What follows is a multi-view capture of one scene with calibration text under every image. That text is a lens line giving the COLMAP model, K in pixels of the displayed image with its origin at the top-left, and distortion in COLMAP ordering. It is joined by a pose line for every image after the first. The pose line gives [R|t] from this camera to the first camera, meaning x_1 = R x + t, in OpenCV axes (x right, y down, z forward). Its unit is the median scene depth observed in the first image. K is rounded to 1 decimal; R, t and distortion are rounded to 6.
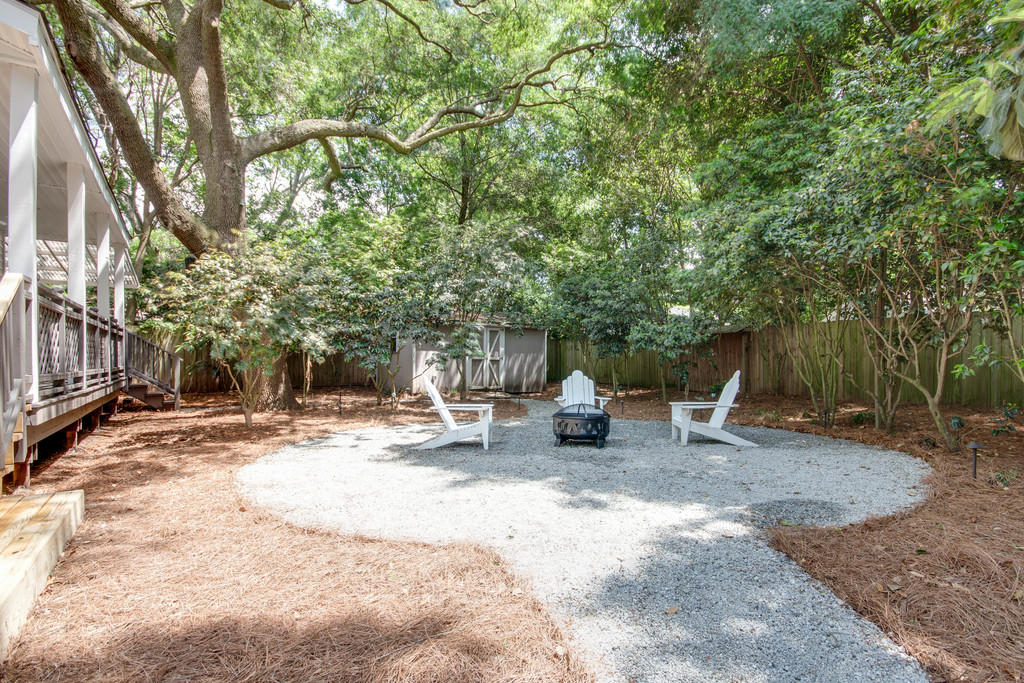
lens RADIAL K [[472.7, 0, 539.8], [0, 472.7, 344.2], [0, 0, 1]] dist [0.001182, 0.000342]
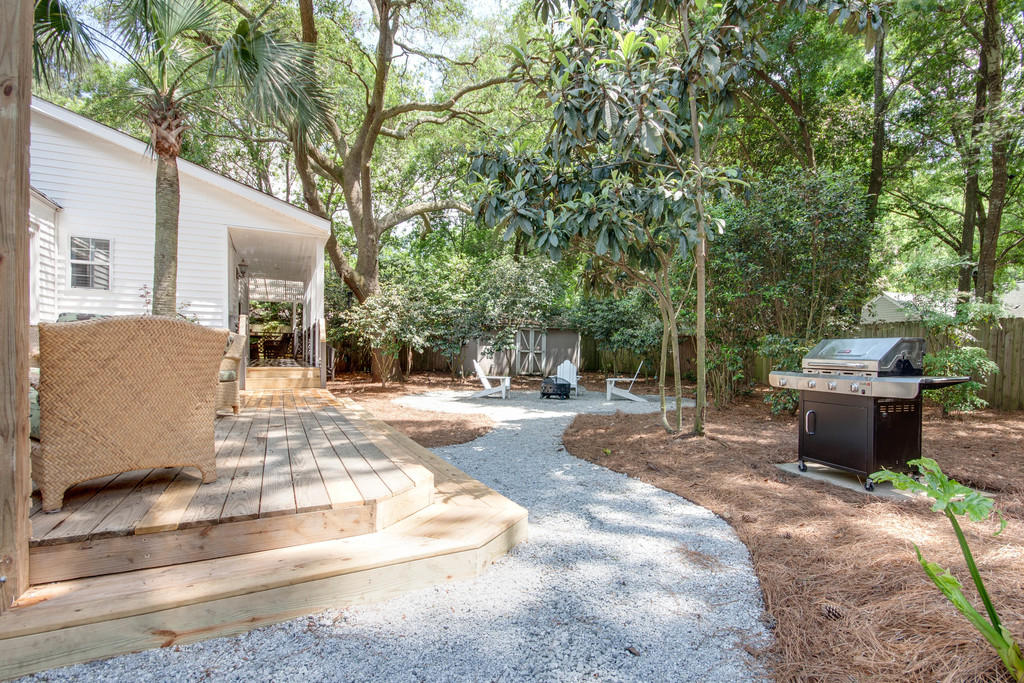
lens RADIAL K [[477.8, 0, 512.0], [0, 477.8, 341.5], [0, 0, 1]] dist [0.001346, 0.000070]
pose [[0.976880, 0.012818, -0.213406, 0.200848], [-0.010930, 0.999890, 0.010023, -0.018716], [0.213511, -0.007459, 0.976912, -0.534497]]
